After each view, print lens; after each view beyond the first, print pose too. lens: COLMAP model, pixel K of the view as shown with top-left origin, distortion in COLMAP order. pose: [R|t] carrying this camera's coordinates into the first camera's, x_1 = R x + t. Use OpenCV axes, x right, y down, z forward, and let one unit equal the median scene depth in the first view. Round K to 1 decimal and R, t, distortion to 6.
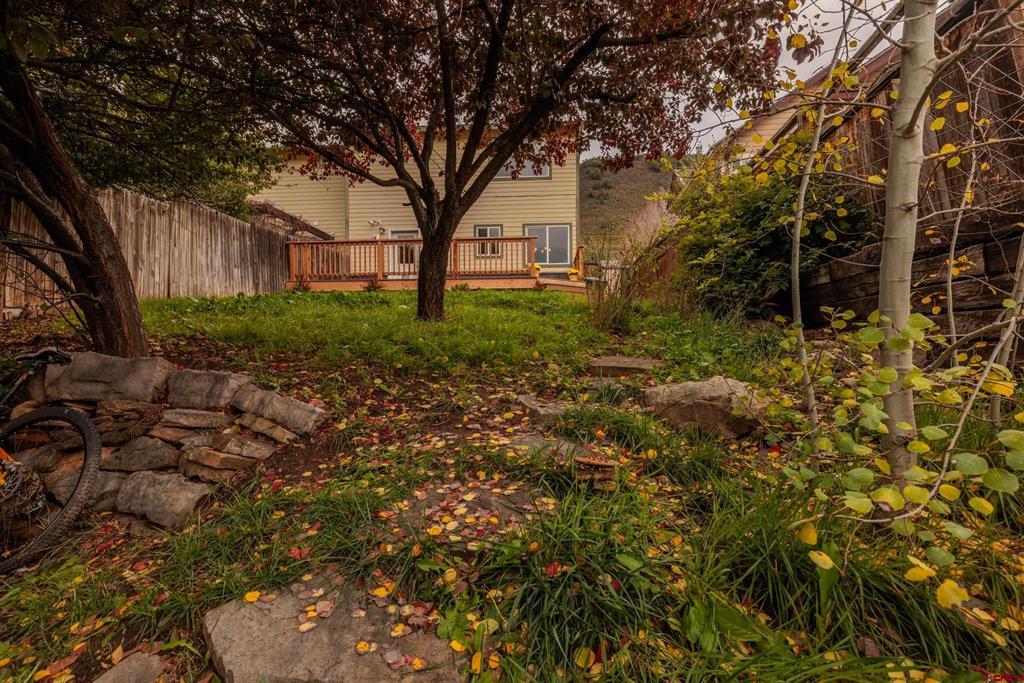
lens RADIAL K [[485.8, 0, 512.3], [0, 485.8, 339.0], [0, 0, 1]] dist [0.003080, 0.001580]
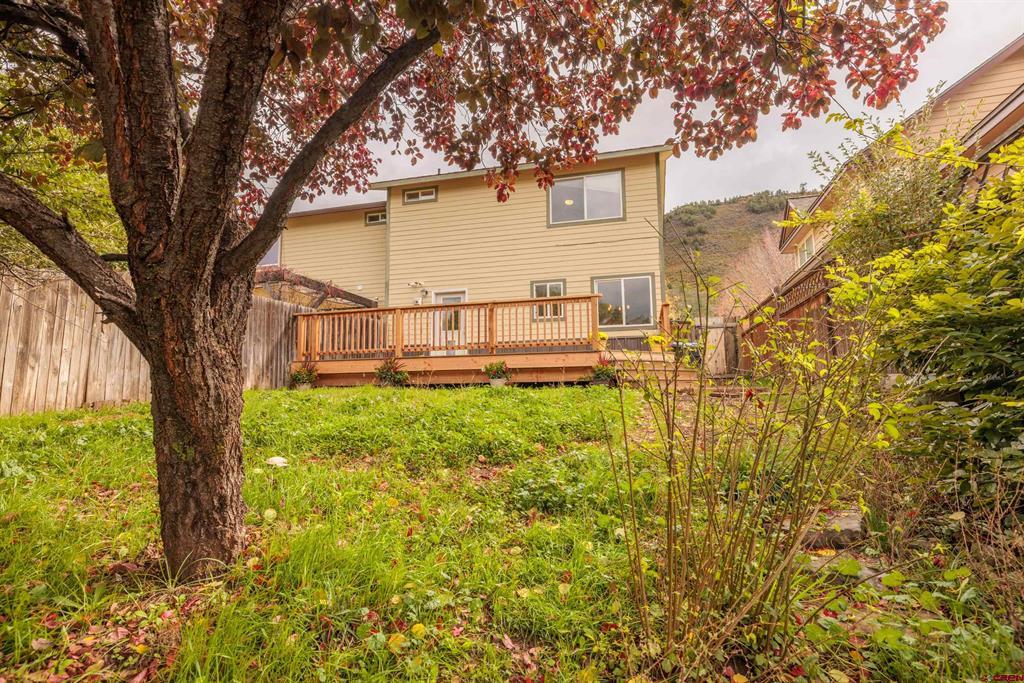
lens RADIAL K [[485.8, 0, 511.9], [0, 485.8, 341.0], [0, 0, 1]] dist [0.003080, 0.001580]
pose [[0.981687, -0.025761, -0.188750, 0.042933], [0.006243, 0.994633, -0.103279, -0.051769], [0.190397, 0.100209, 0.976579, 0.208728]]
